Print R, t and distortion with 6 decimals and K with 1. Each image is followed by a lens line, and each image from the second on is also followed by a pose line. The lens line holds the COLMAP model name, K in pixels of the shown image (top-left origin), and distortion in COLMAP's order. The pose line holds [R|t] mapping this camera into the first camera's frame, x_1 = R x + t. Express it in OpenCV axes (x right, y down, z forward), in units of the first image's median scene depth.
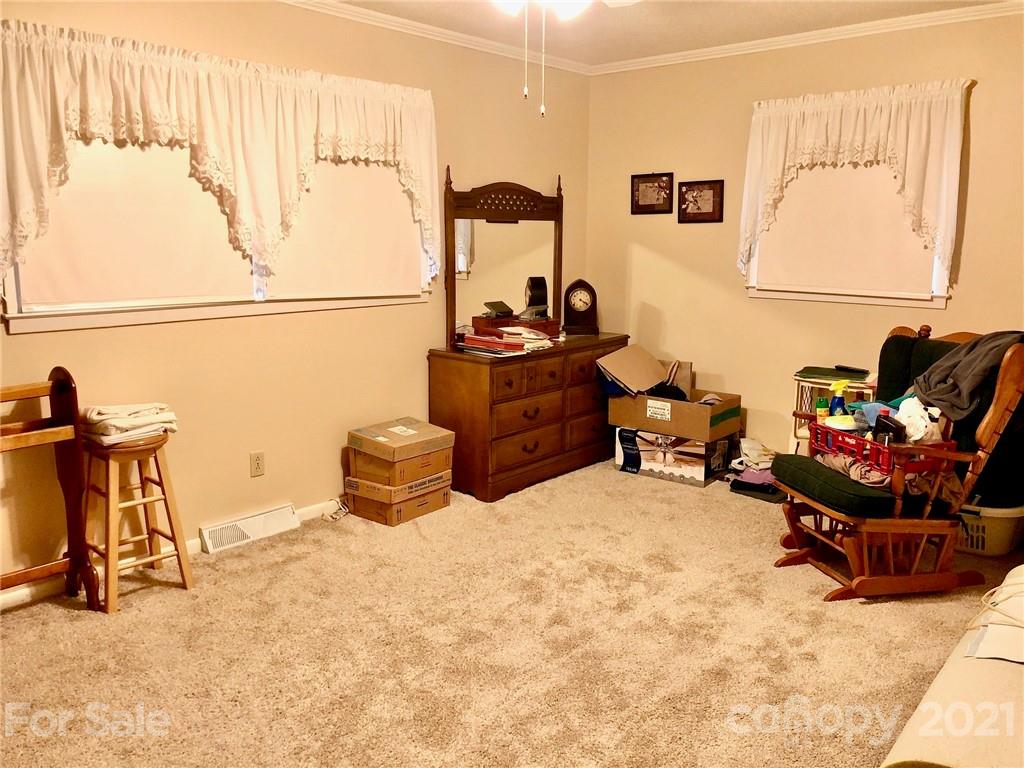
lens RADIAL K [[823.7, 0, 512.0], [0, 823.7, 384.0], [0, 0, 1]] dist [0.053846, -0.095669]
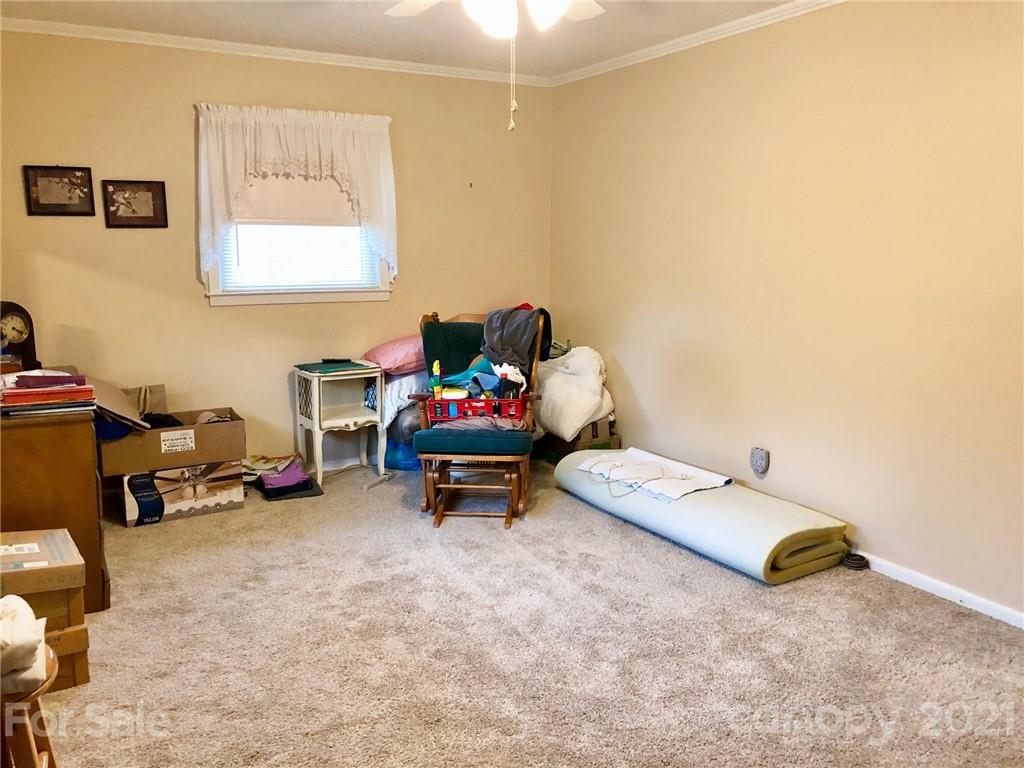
lens RADIAL K [[842.7, 0, 528.1], [0, 842.7, 369.6], [0, 0, 1]] dist [0.013727, 0.012924]
pose [[0.323745, -0.153411, 0.933624, -0.517849], [0.171118, 0.979988, 0.101693, -0.069045], [-0.930542, 0.126838, 0.343518, 0.330001]]
